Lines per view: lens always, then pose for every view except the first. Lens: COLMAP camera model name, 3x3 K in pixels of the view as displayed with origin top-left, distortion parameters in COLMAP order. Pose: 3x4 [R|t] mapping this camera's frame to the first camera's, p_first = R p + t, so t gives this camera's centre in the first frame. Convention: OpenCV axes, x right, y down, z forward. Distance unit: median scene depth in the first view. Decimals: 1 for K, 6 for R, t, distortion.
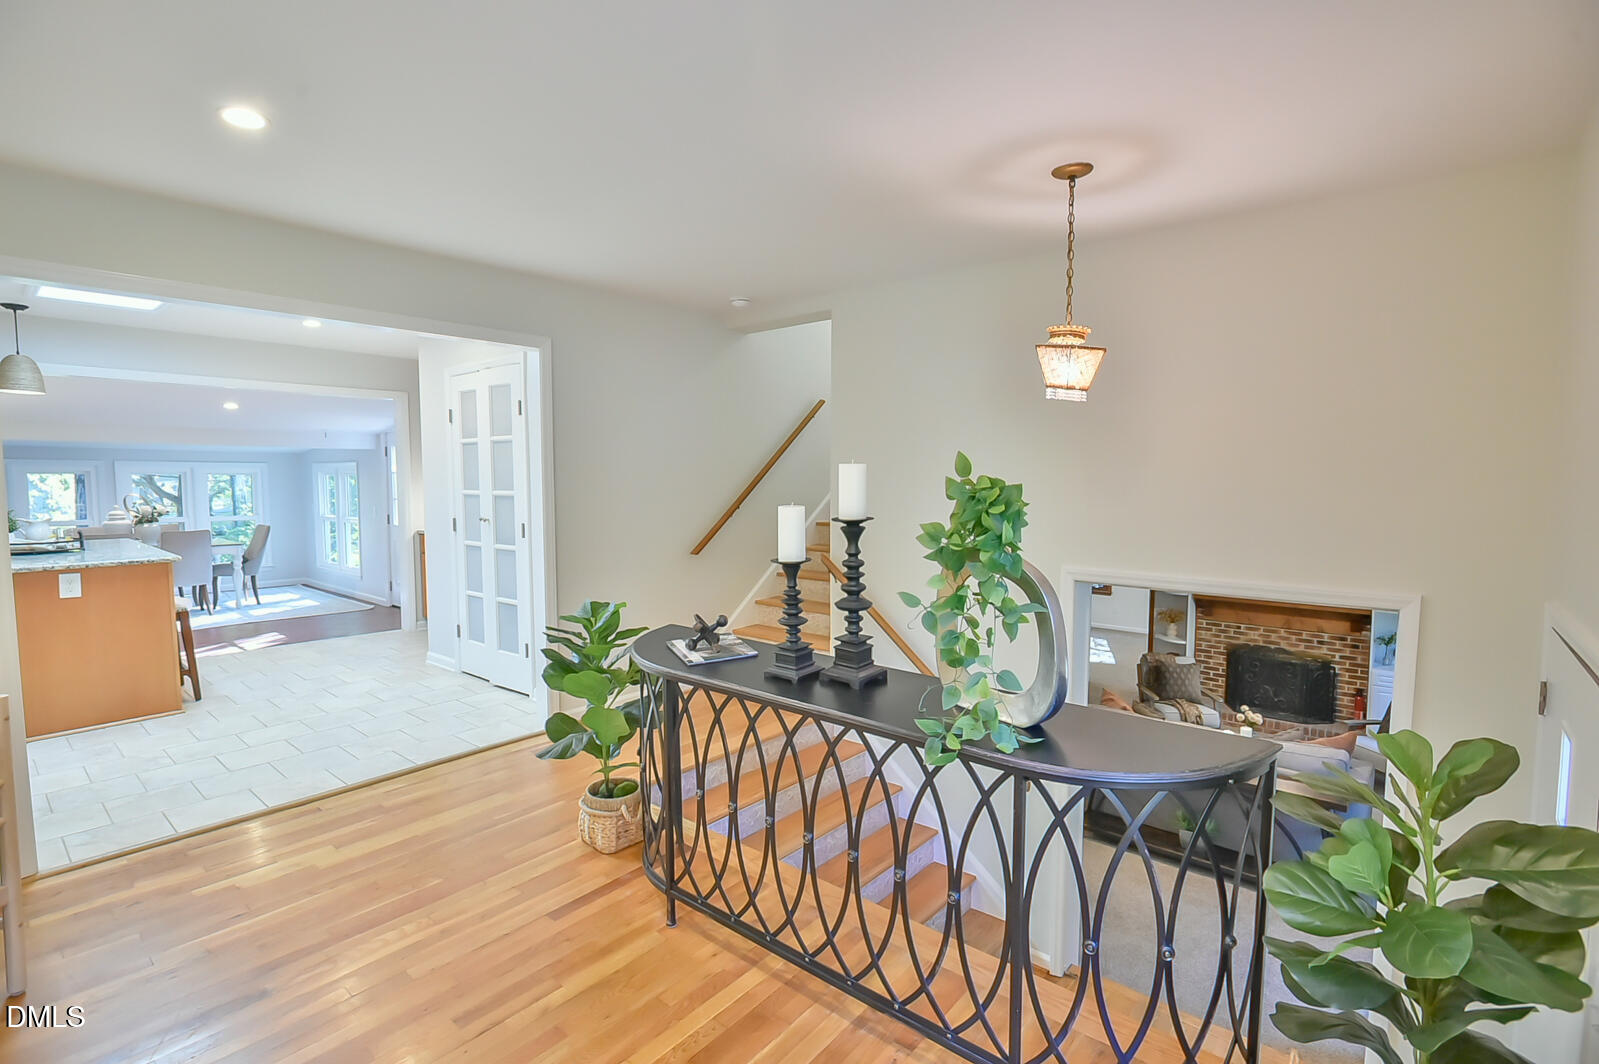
lens RADIAL K [[757.8, 0, 803.9], [0, 757.8, 529.9], [0, 0, 1]] dist [-0.015414, 0.001357]
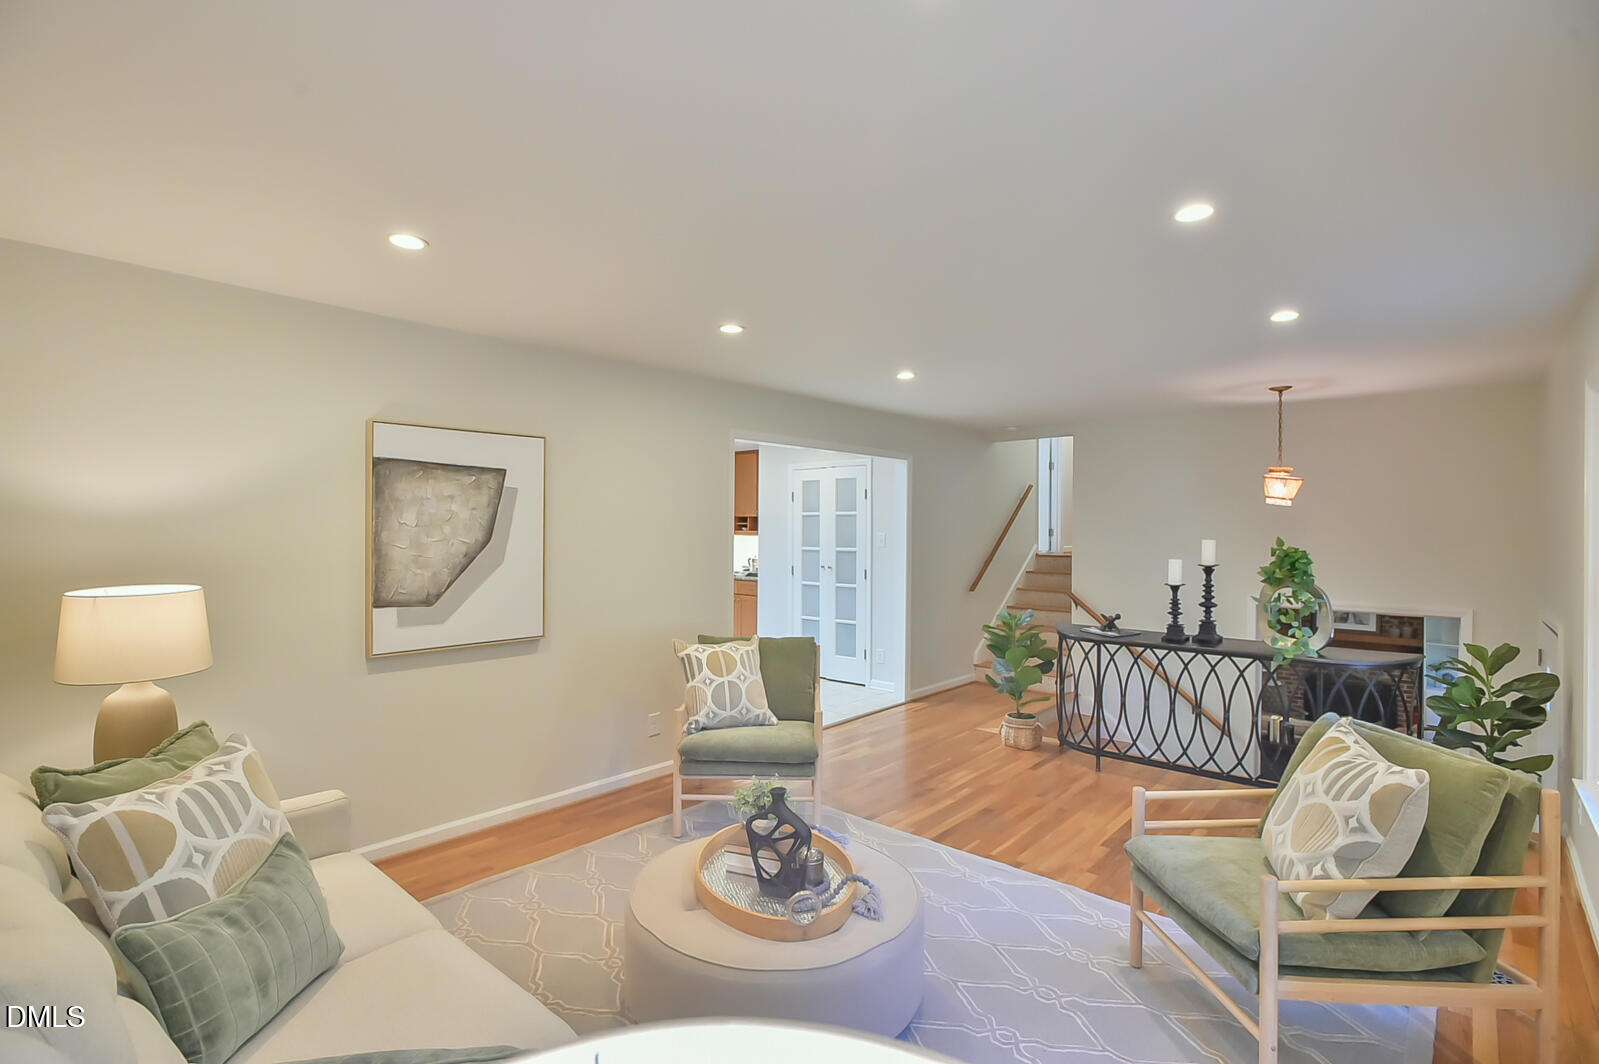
lens RADIAL K [[757.8, 0, 798.7], [0, 757.8, 529.1], [0, 0, 1]] dist [-0.015414, 0.001357]
pose [[0.999681, 0.004011, -0.024918, -0.794119], [-0.005767, 0.997472, -0.070830, 0.032347], [0.024571, 0.070951, 0.997177, -0.896630]]
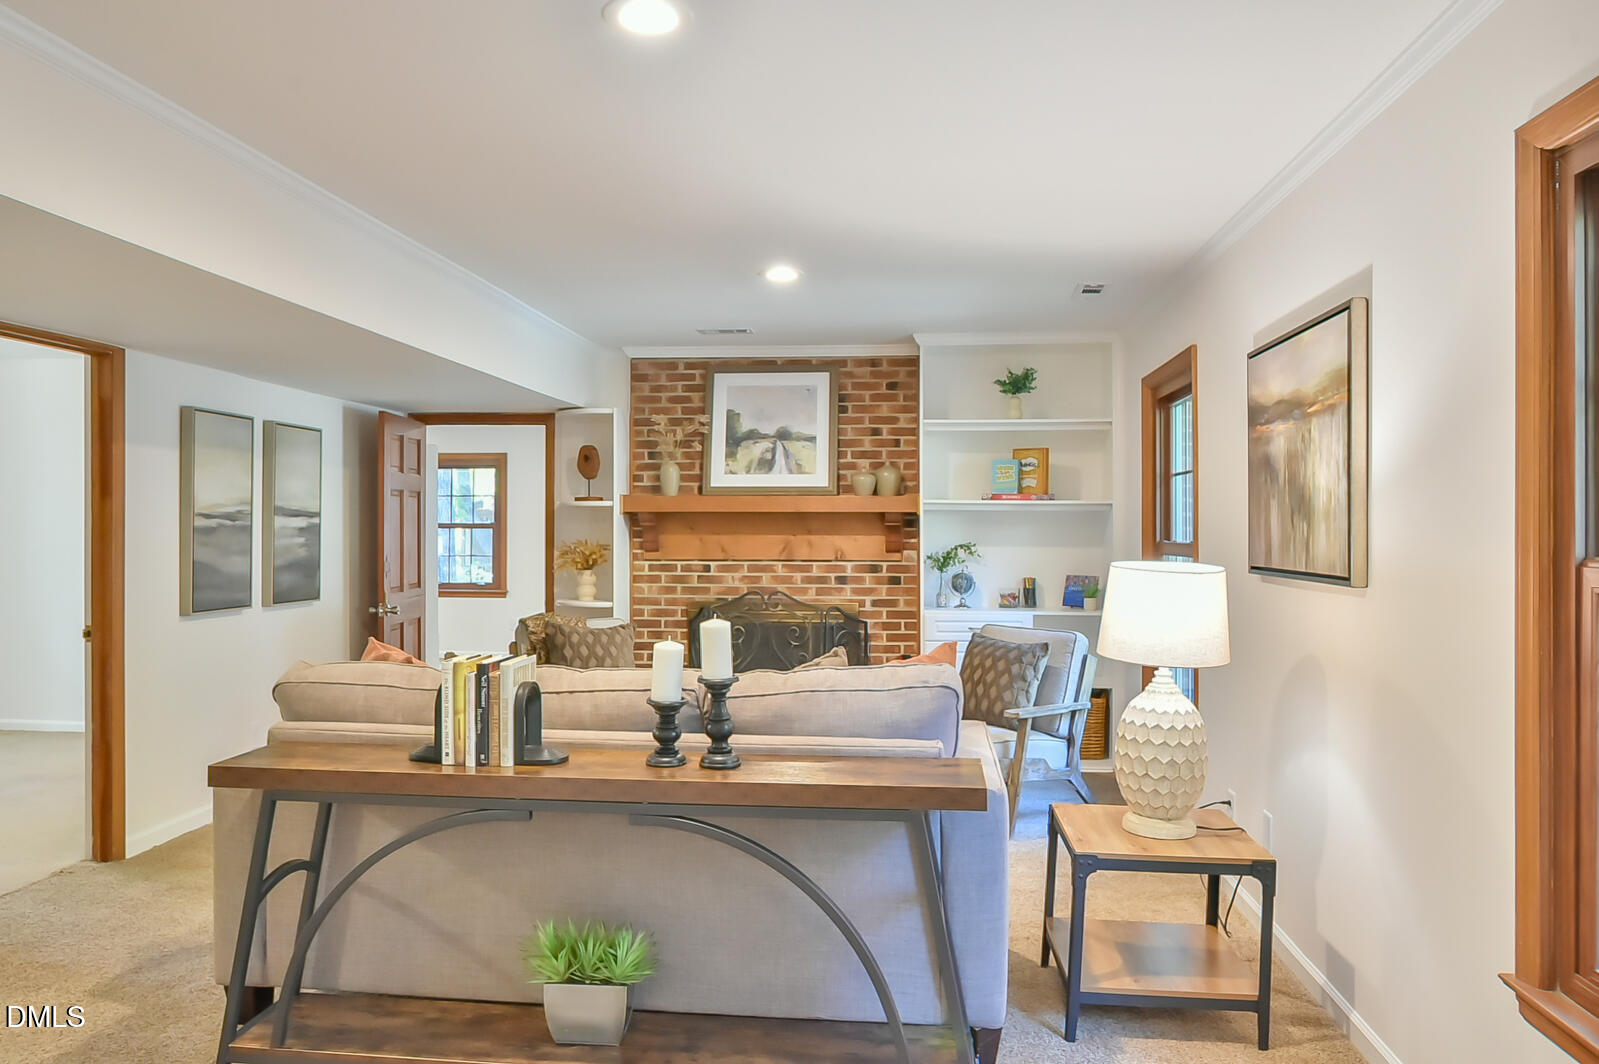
lens RADIAL K [[1126.6, 0, 809.5], [0, 1126.6, 534.0], [0, 0, 1]] dist [-0.007853, -0.000125]
pose [[0.837712, -0.001808, 0.546110, 0.735400], [0.041012, 0.997379, -0.059609, 0.518475], [-0.544571, 0.072332, 0.835590, 1.086303]]
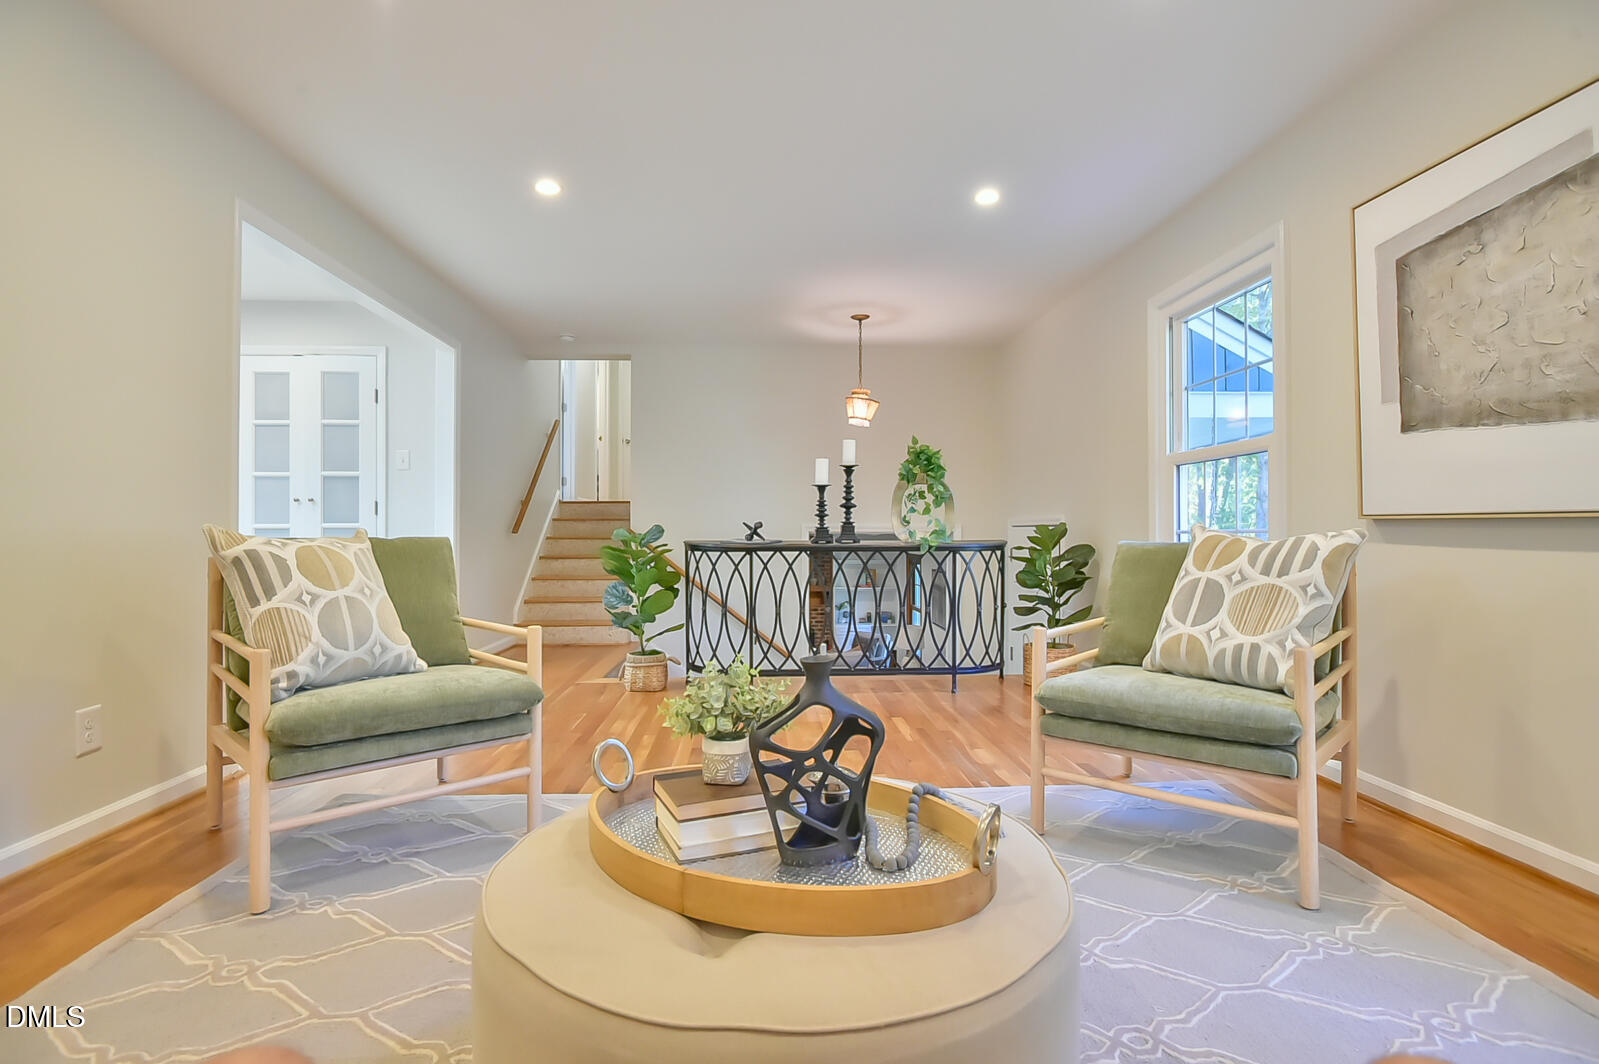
lens RADIAL K [[757.8, 0, 804.3], [0, 757.8, 529.8], [0, 0, 1]] dist [-0.015414, 0.001357]
pose [[0.723431, 0.000946, 0.690397, -1.146139], [0.052541, 0.997024, -0.056421, 0.213911], [-0.688395, 0.077091, 0.721228, -0.346535]]
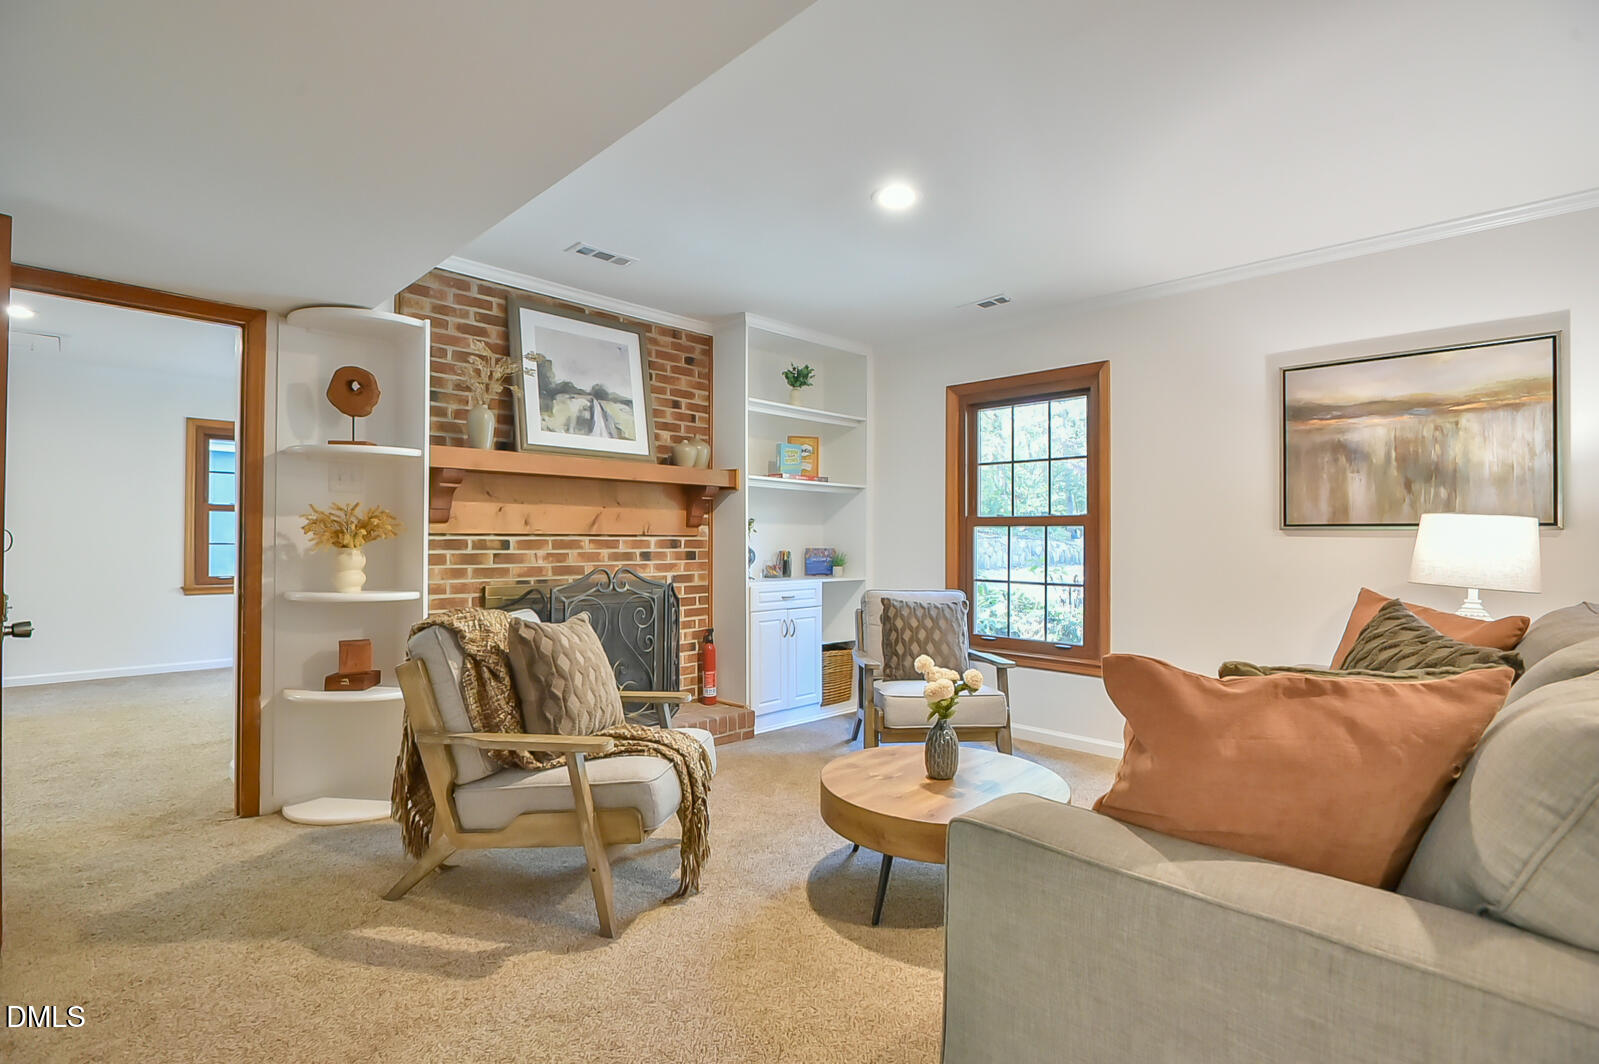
lens RADIAL K [[757.8, 0, 797.2], [0, 757.8, 536.2], [0, 0, 1]] dist [-0.015414, 0.001357]
pose [[0.102102, 0.003763, 0.994767, 0.608233], [0.073390, 0.997239, -0.011305, 0.473653], [-0.992063, 0.074160, 0.101544, 2.679427]]
